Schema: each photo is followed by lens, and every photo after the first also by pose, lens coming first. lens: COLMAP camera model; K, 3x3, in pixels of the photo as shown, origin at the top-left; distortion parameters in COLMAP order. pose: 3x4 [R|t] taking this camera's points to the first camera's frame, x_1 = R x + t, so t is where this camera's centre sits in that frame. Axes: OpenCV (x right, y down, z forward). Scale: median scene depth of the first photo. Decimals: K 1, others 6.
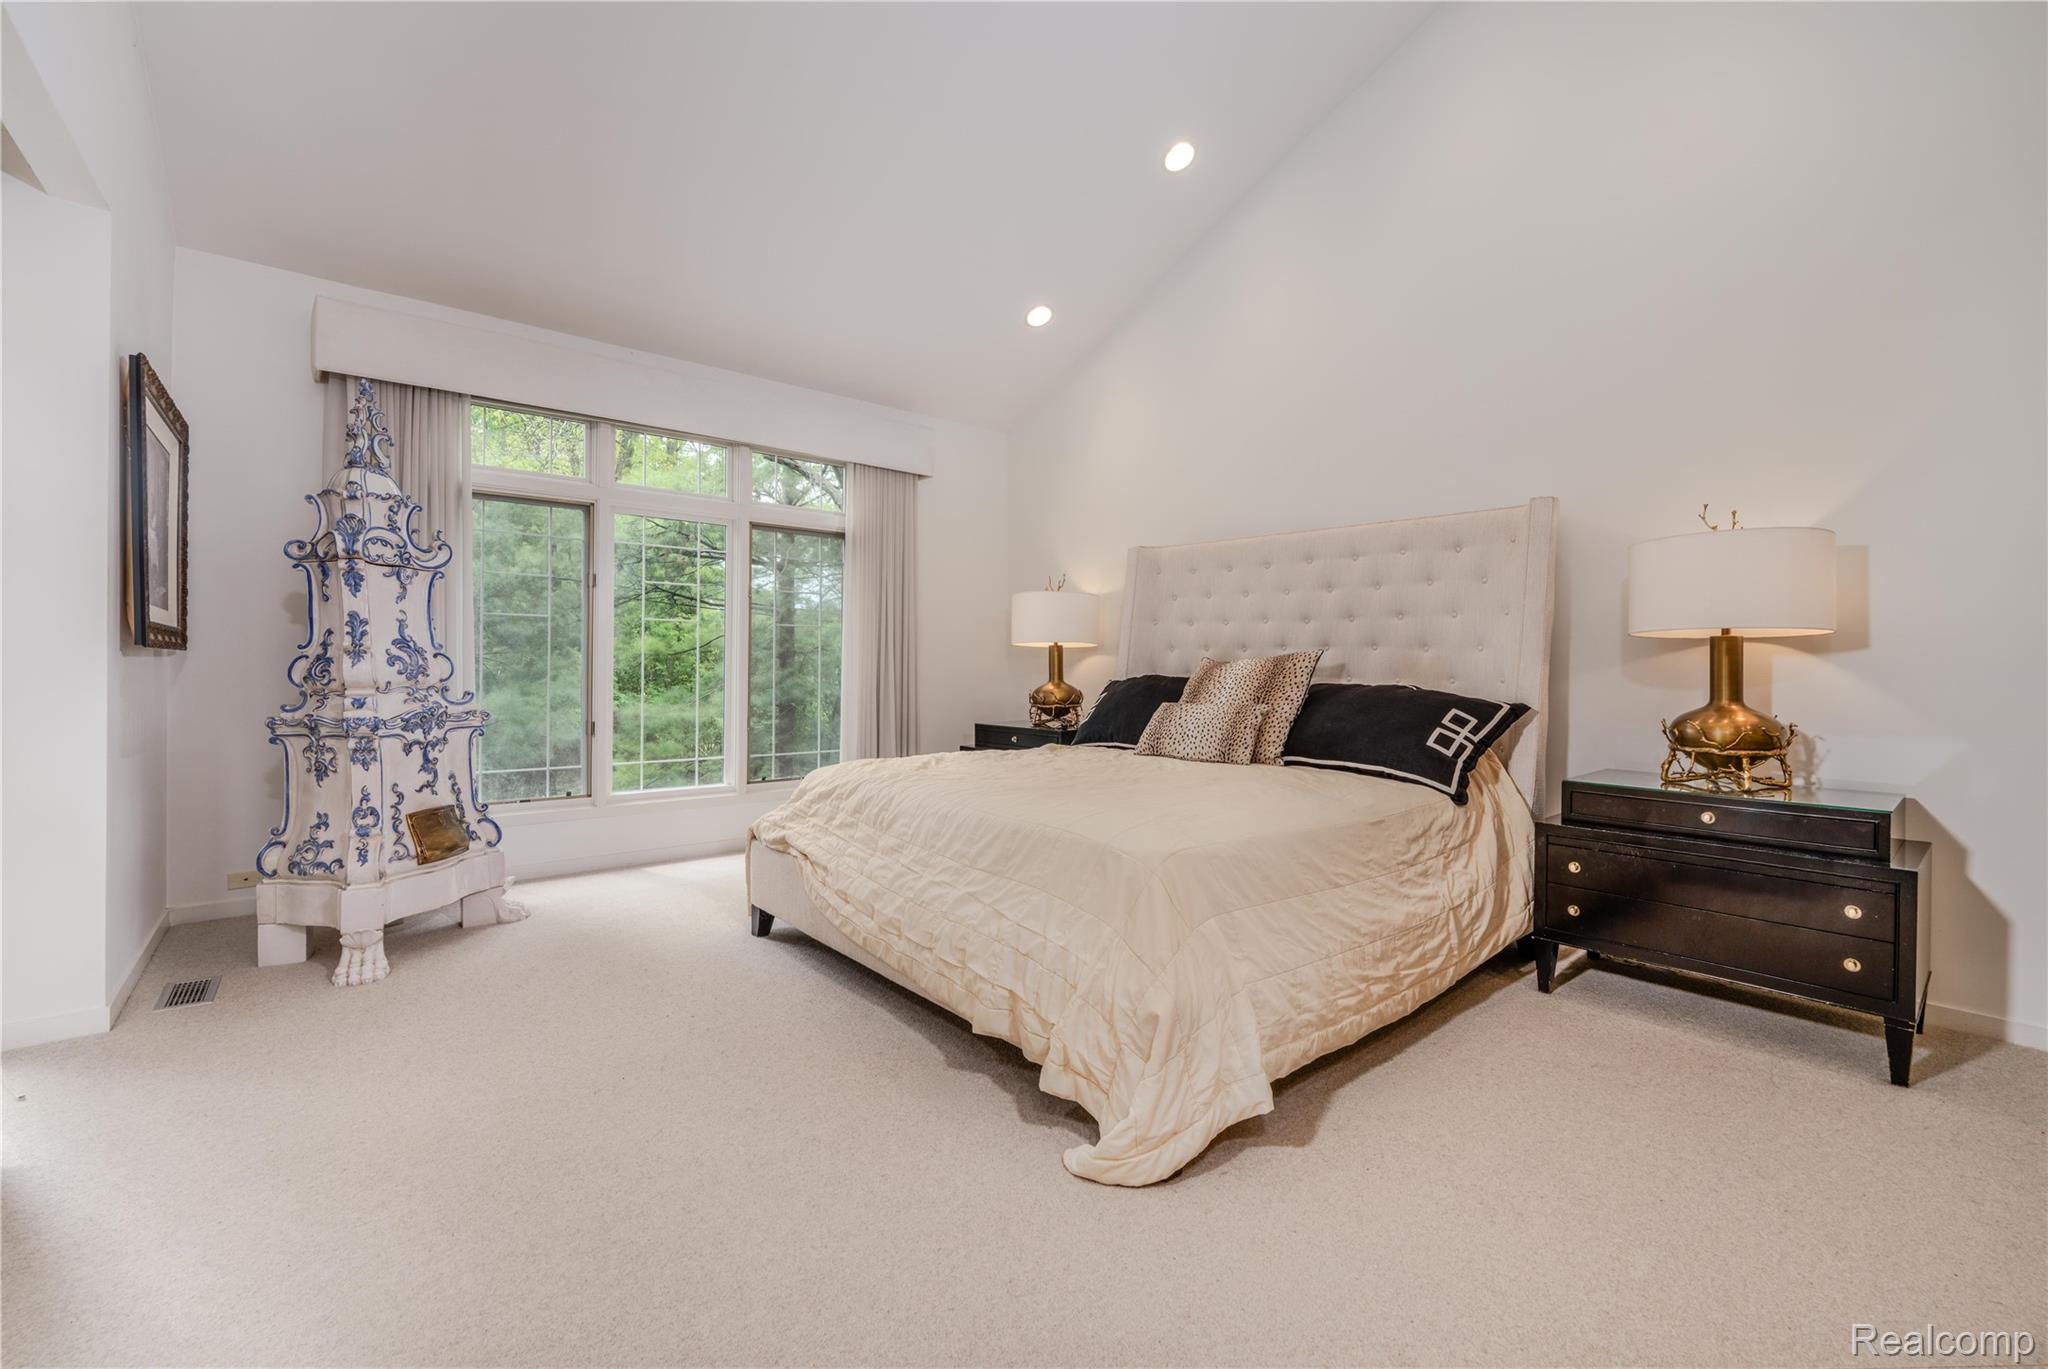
lens RADIAL K [[842.3, 0, 1027.8], [0, 842.3, 678.0], [0, 0, 1]] dist [-0.020361, -0.000179]
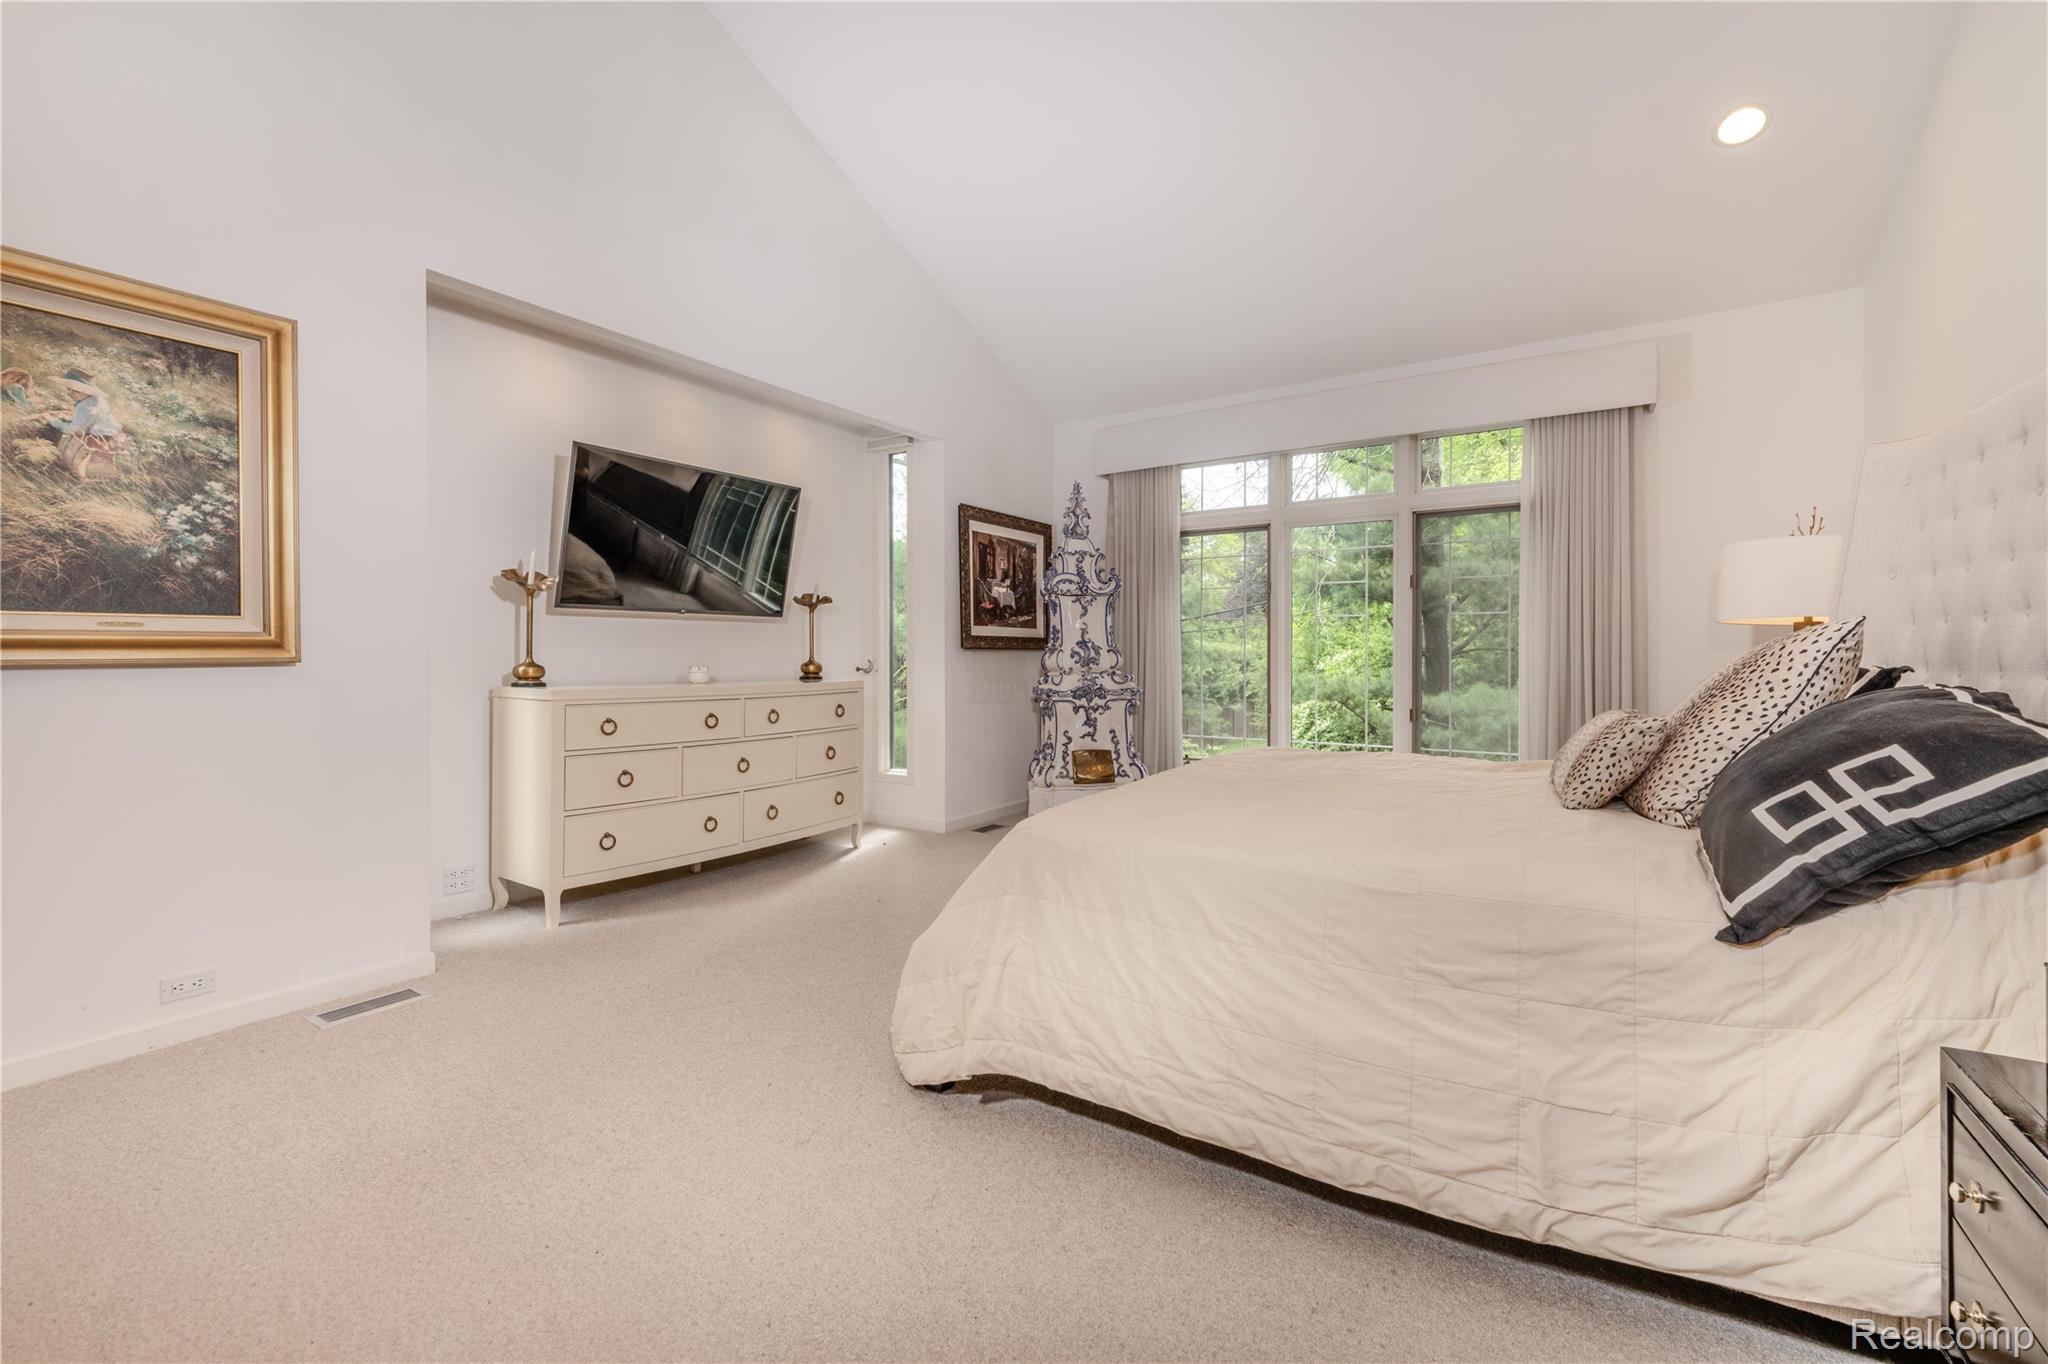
lens RADIAL K [[842.3, 0, 1030.0], [0, 842.3, 666.0], [0, 0, 1]] dist [-0.020361, -0.000179]
pose [[0.293446, 0.003327, -0.955970, 0.758085], [-0.009742, 0.999952, 0.000489, 0.000855], [0.955926, 0.009170, 0.293464, 0.438162]]
